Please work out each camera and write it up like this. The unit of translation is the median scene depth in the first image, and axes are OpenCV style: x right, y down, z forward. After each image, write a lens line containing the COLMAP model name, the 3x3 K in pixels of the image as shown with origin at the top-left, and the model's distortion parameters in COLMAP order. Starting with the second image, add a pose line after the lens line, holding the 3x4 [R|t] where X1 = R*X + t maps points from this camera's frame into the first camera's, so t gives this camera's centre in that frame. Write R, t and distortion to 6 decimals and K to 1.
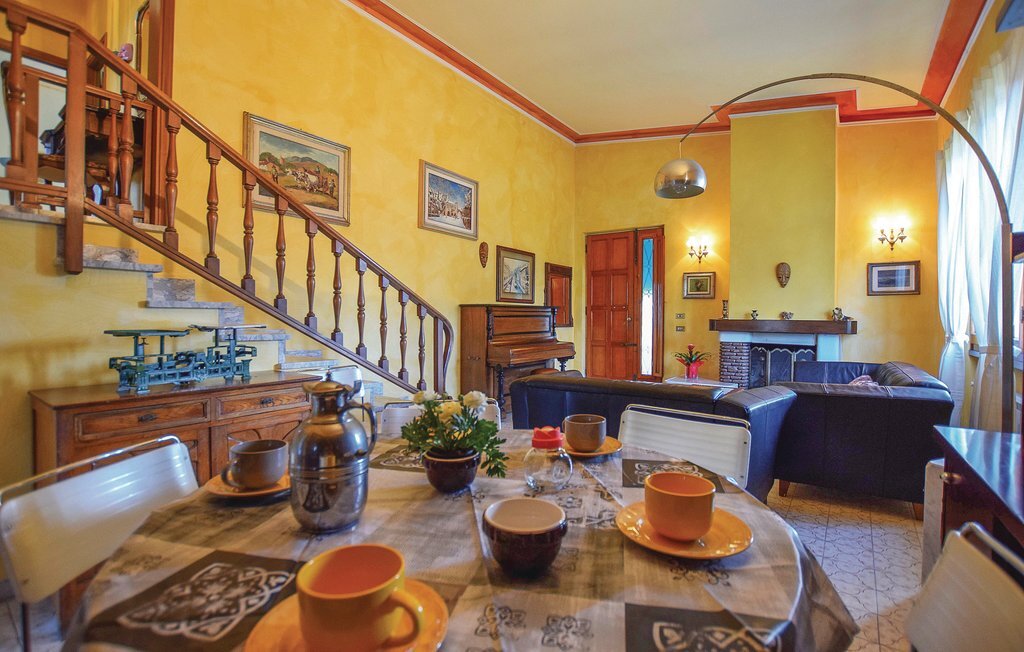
lens RADIAL K [[451.9, 0, 510.3], [0, 451.9, 313.1], [0, 0, 1]] dist [-0.001874, -0.000393]
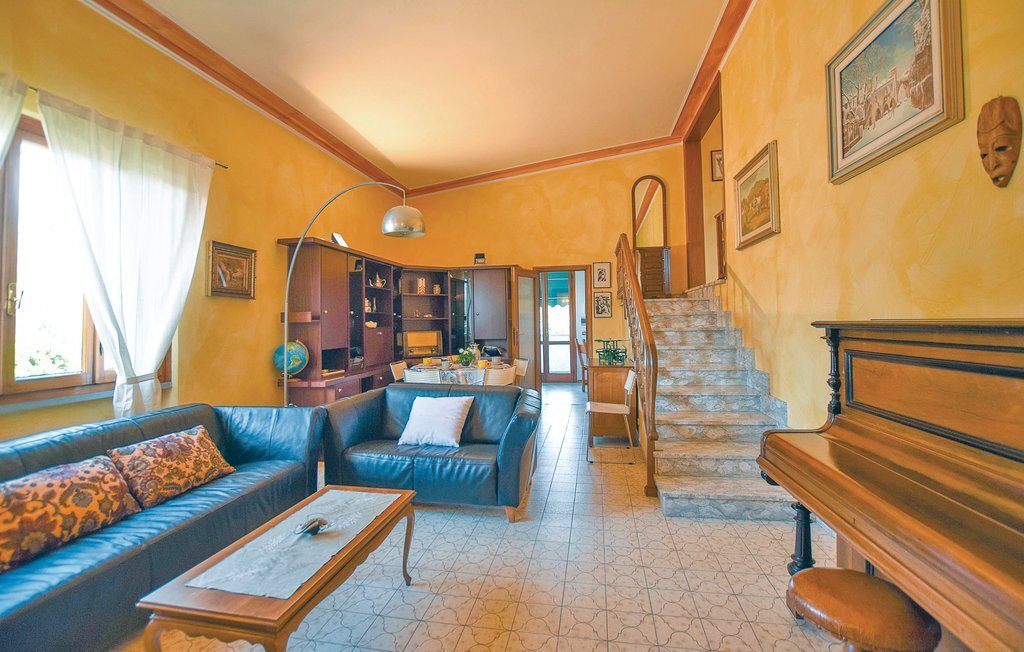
lens RADIAL K [[451.9, 0, 510.3], [0, 451.9, 313.1], [0, 0, 1]] dist [-0.001874, -0.000393]
pose [[-0.896818, -0.014119, -0.442173, 0.366485], [-0.000826, 0.999542, -0.030241, -0.012944], [0.442398, -0.026755, -0.896420, 1.201630]]
